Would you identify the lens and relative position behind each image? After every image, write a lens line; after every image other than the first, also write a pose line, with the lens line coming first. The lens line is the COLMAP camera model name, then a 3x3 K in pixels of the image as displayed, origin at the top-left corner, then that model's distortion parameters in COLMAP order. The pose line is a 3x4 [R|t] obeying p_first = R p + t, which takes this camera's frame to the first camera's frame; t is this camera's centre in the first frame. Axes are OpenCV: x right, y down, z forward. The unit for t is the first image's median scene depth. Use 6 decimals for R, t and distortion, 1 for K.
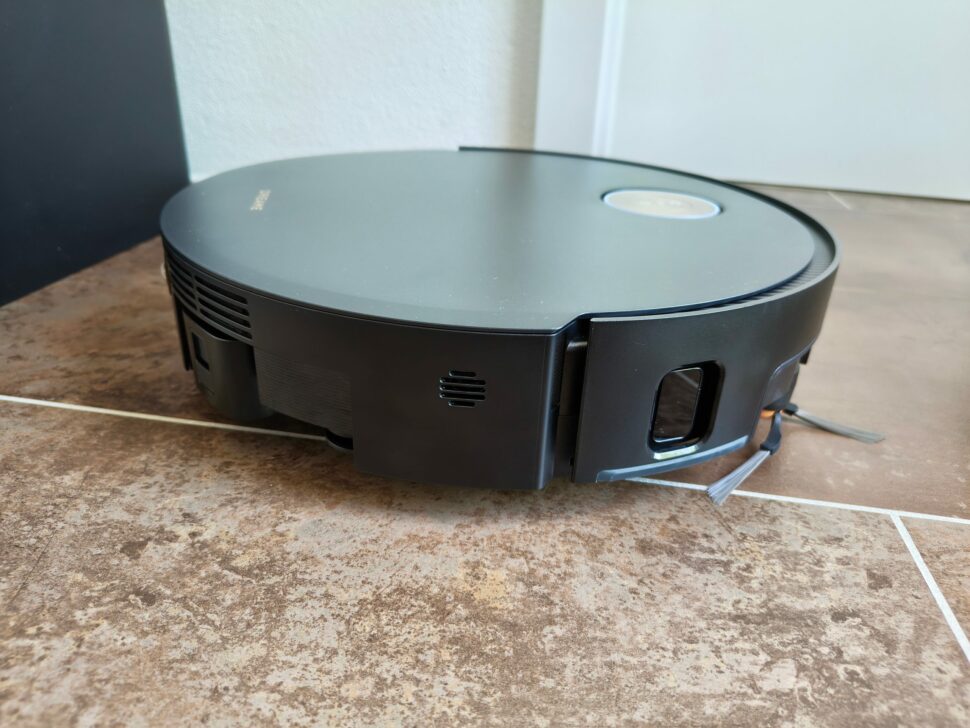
lens RADIAL K [[713.8, 0, 495.9], [0, 713.8, 343.8], [0, 0, 1]] dist [0.004447, -0.032722]
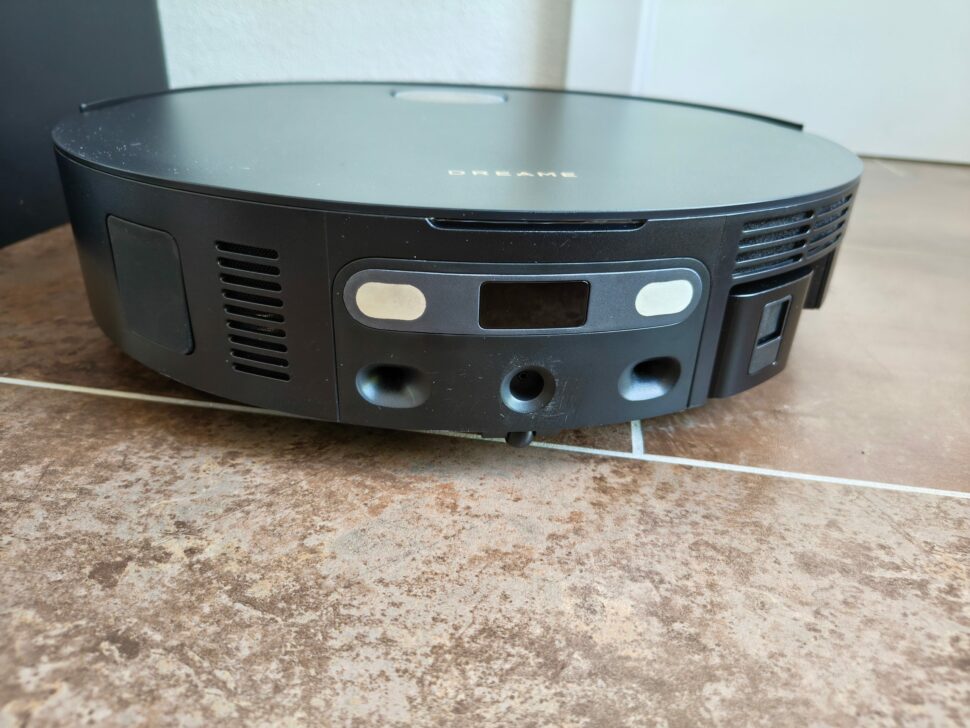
lens RADIAL K [[713.8, 0, 488.8], [0, 713.8, 358.9], [0, 0, 1]] dist [0.004447, -0.032722]
pose [[0.999964, -0.003647, 0.007694, -0.127149], [0.003414, 0.999540, 0.030131, 0.051653], [-0.007800, -0.030104, 0.999516, 0.280962]]
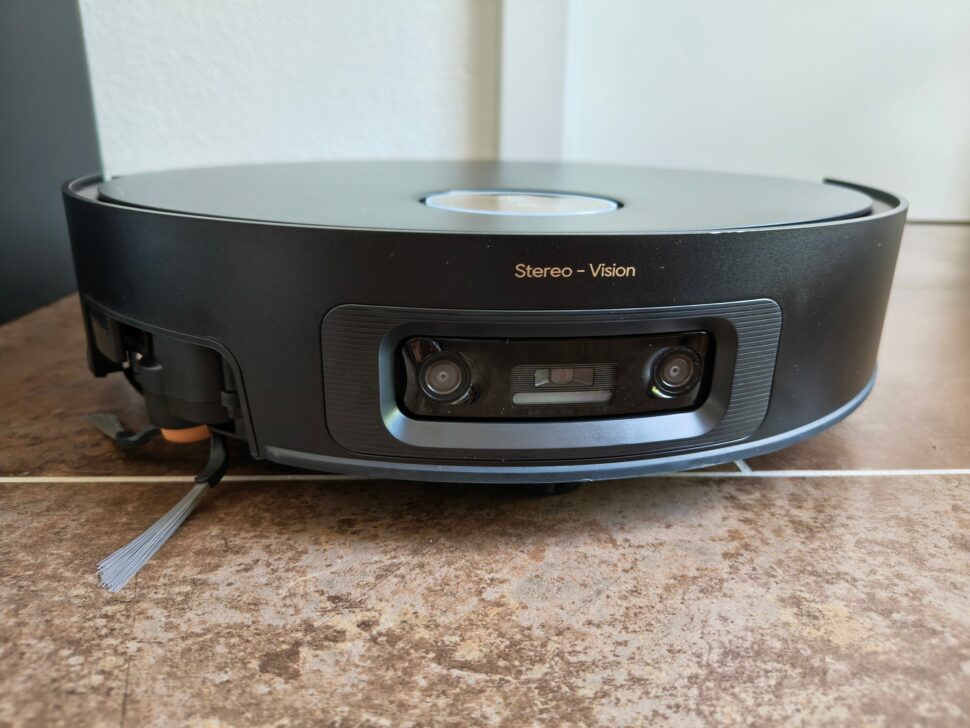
lens RADIAL K [[713.8, 0, 492.2], [0, 713.8, 346.4], [0, 0, 1]] dist [0.004447, -0.032722]
pose [[0.977242, -0.087232, 0.193364, -0.415028], [0.109369, 0.988234, -0.106923, 0.104517], [-0.181761, 0.125637, 0.975284, 0.336999]]
